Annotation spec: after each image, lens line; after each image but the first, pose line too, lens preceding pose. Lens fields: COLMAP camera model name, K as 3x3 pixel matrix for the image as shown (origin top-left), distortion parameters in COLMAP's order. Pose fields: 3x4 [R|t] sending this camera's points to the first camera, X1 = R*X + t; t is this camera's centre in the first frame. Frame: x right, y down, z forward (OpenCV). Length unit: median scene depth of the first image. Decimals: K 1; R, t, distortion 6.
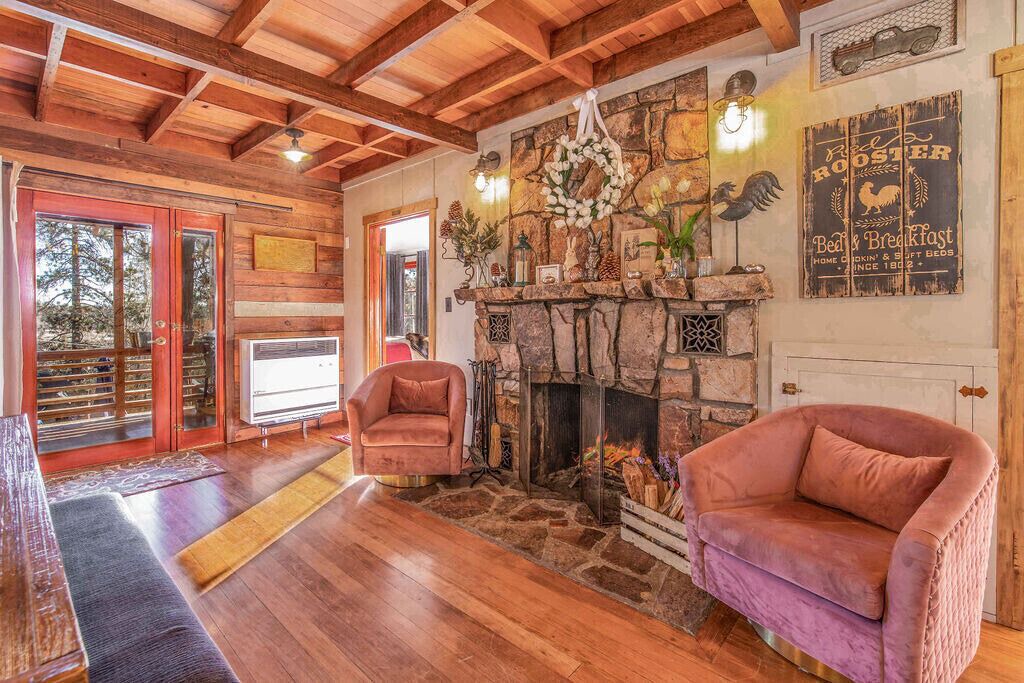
lens RADIAL K [[467.3, 0, 489.9], [0, 467.3, 311.4], [0, 0, 1]] dist [-0.010969, 0.000543]
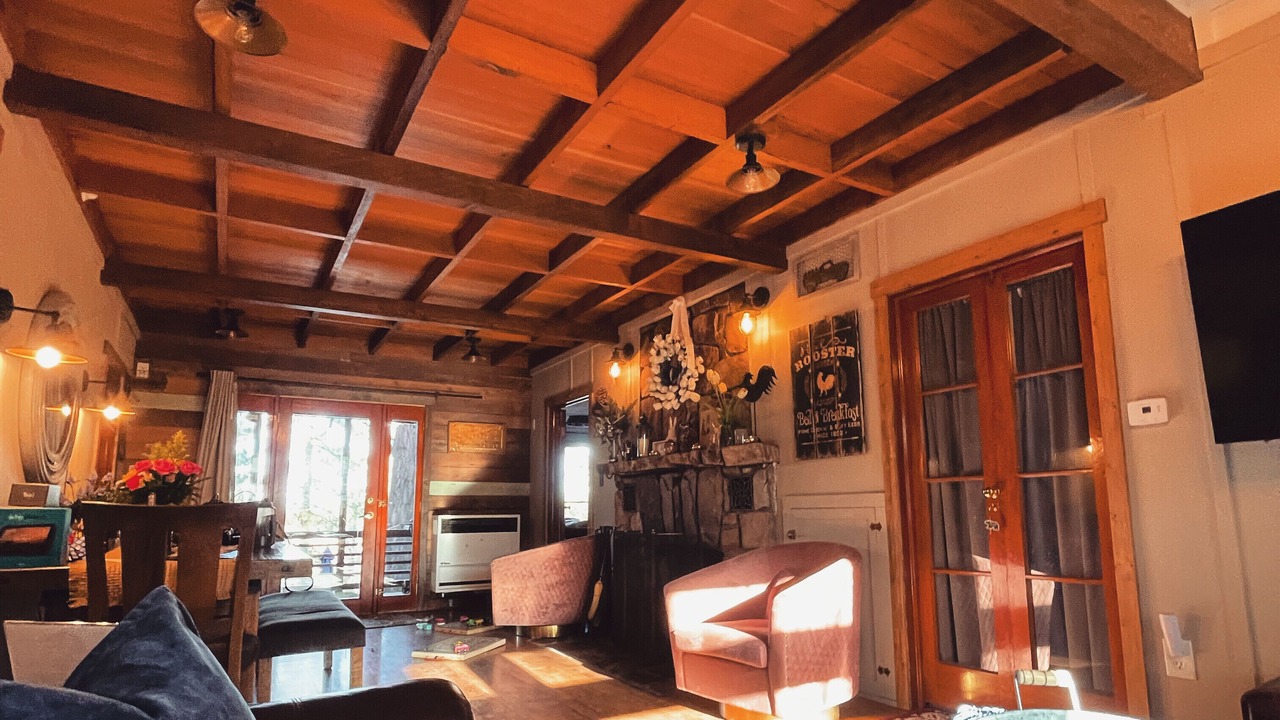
lens RADIAL K [[675.3, 0, 640.0], [0, 675.3, 360.0], [0, 0, 1]] dist [-0.001468, -0.000120]
pose [[0.962728, -0.073245, -0.260363, 0.611726], [0.017417, 0.977424, -0.210566, 0.066369], [0.269908, 0.198184, 0.942270, -0.736325]]
